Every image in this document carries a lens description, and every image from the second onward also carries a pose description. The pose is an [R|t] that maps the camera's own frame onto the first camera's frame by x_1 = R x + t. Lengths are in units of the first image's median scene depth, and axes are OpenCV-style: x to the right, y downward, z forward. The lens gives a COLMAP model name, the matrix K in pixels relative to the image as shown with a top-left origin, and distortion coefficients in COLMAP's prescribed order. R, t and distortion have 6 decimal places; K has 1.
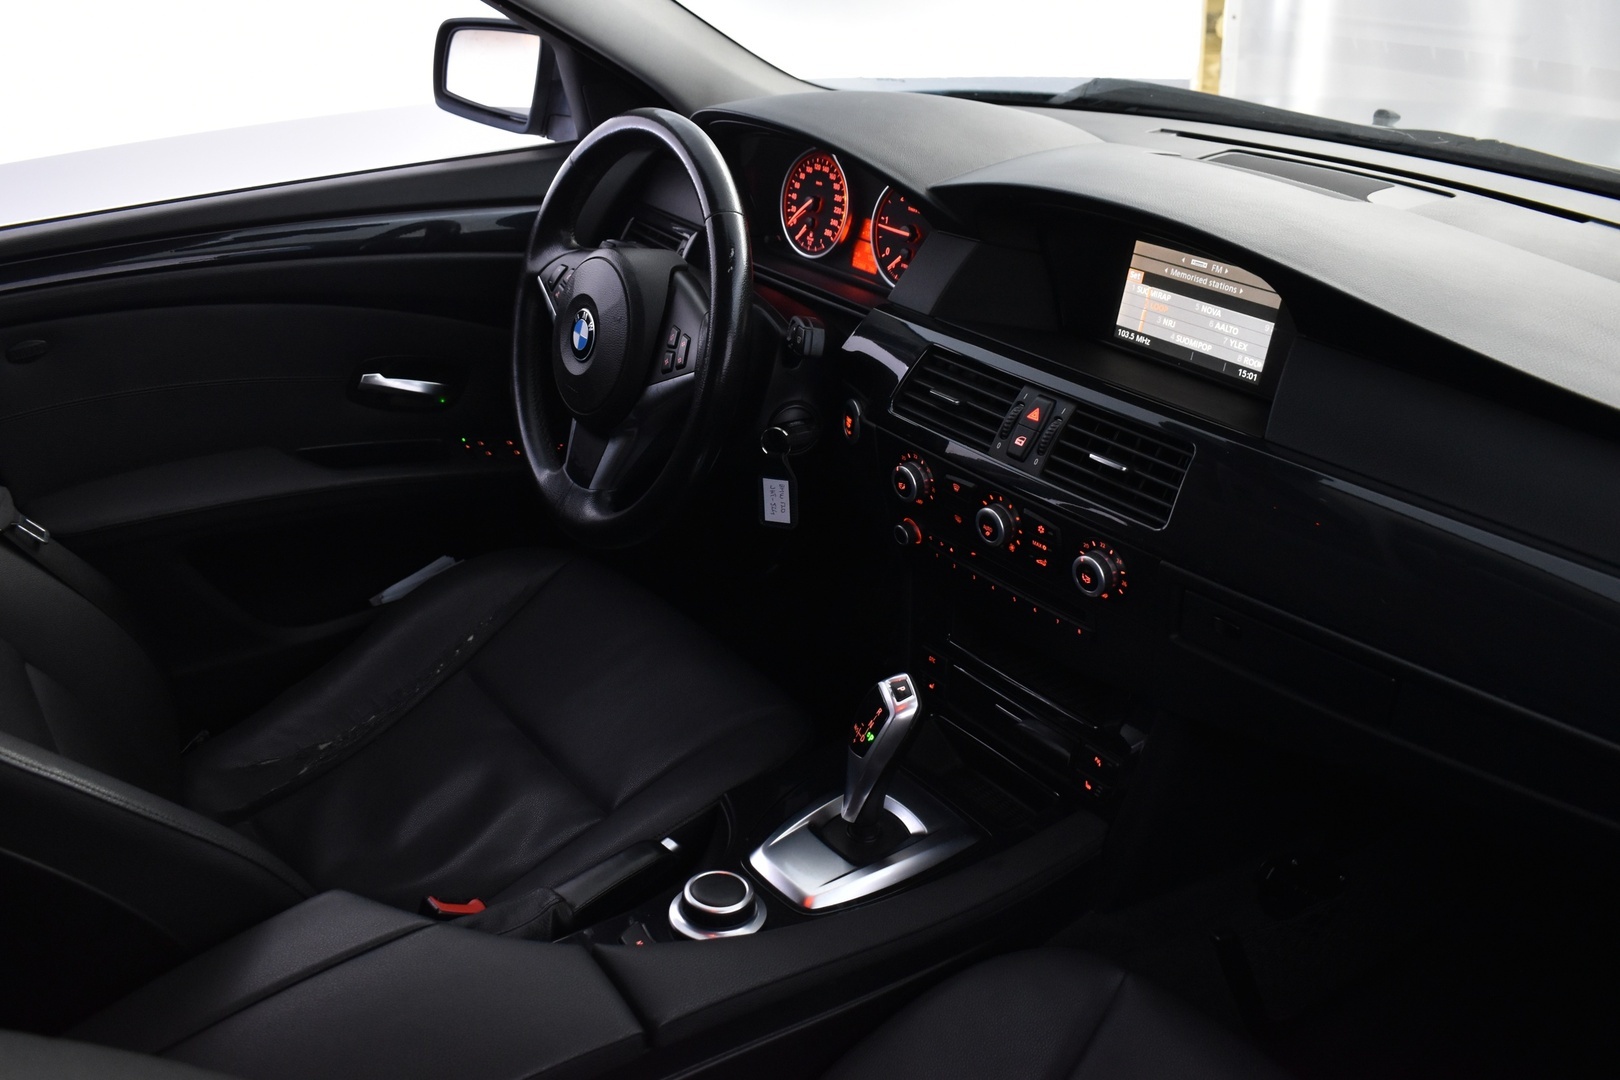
lens RADIAL K [[1406.9, 0, 813.4], [0, 1406.9, 534.4], [0, 0, 1]] dist [-0.090218, 0.005535]
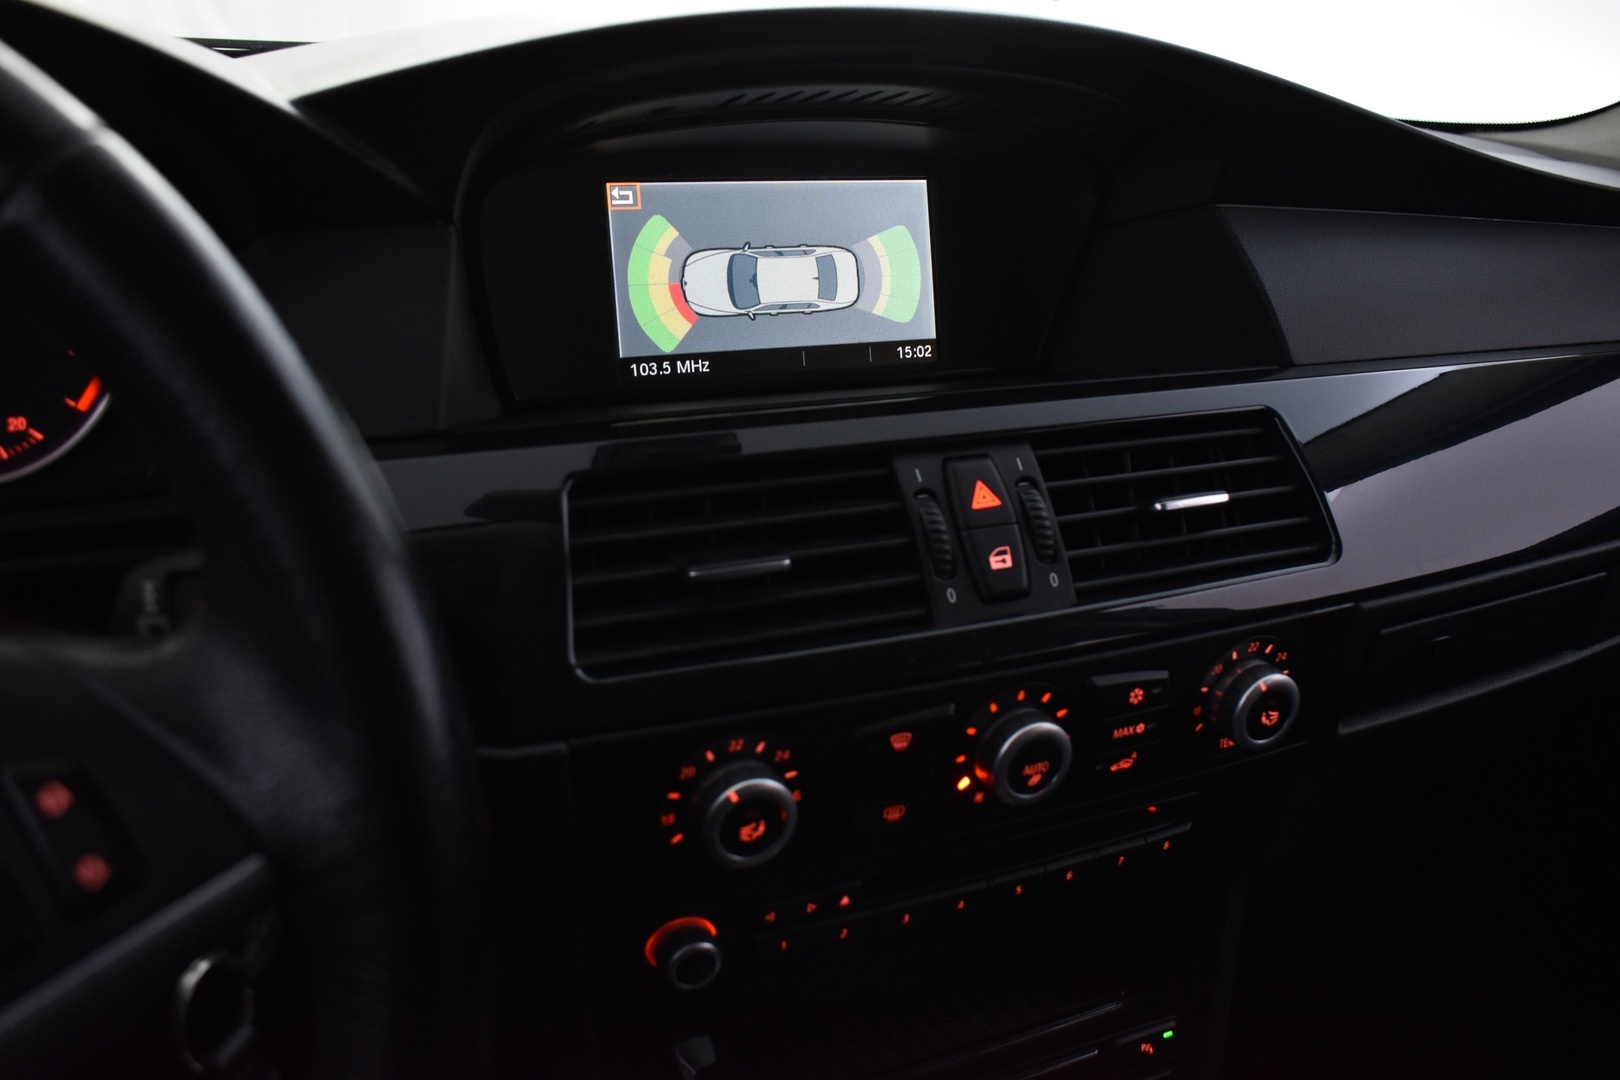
lens RADIAL K [[1403.9, 0, 813.3], [0, 1403.9, 535.9], [0, 0, 1]] dist [-0.119875, 0.005427]
pose [[0.211965, -0.301471, 0.929616, -0.260526], [0.405716, 0.892531, 0.196935, -0.174627], [-0.889081, 0.335417, 0.311497, 0.862202]]
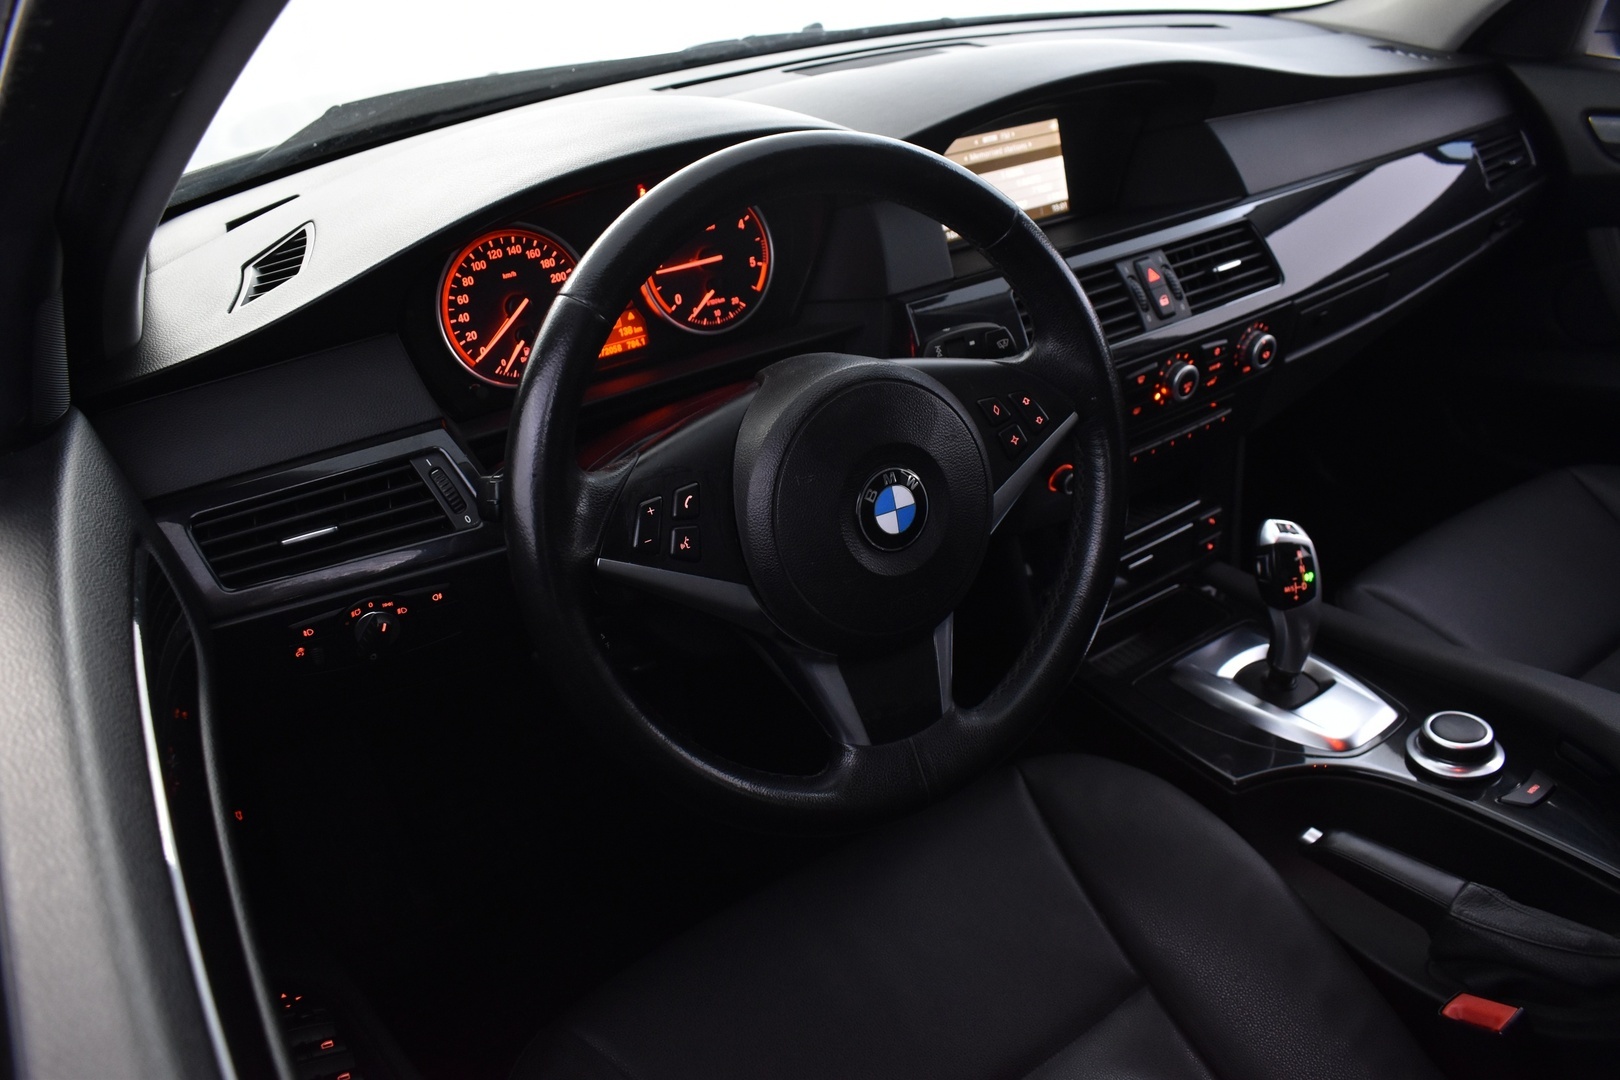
lens RADIAL K [[1241.0, 0, 816.2], [0, 1241.0, 543.4], [0, 0, 1]] dist [-0.088418, -0.000735]
pose [[0.031727, -0.484079, 0.874449, -0.722294], [0.495887, 0.767241, 0.406739, -0.411083], [-0.867807, 0.420724, 0.264391, 1.002194]]
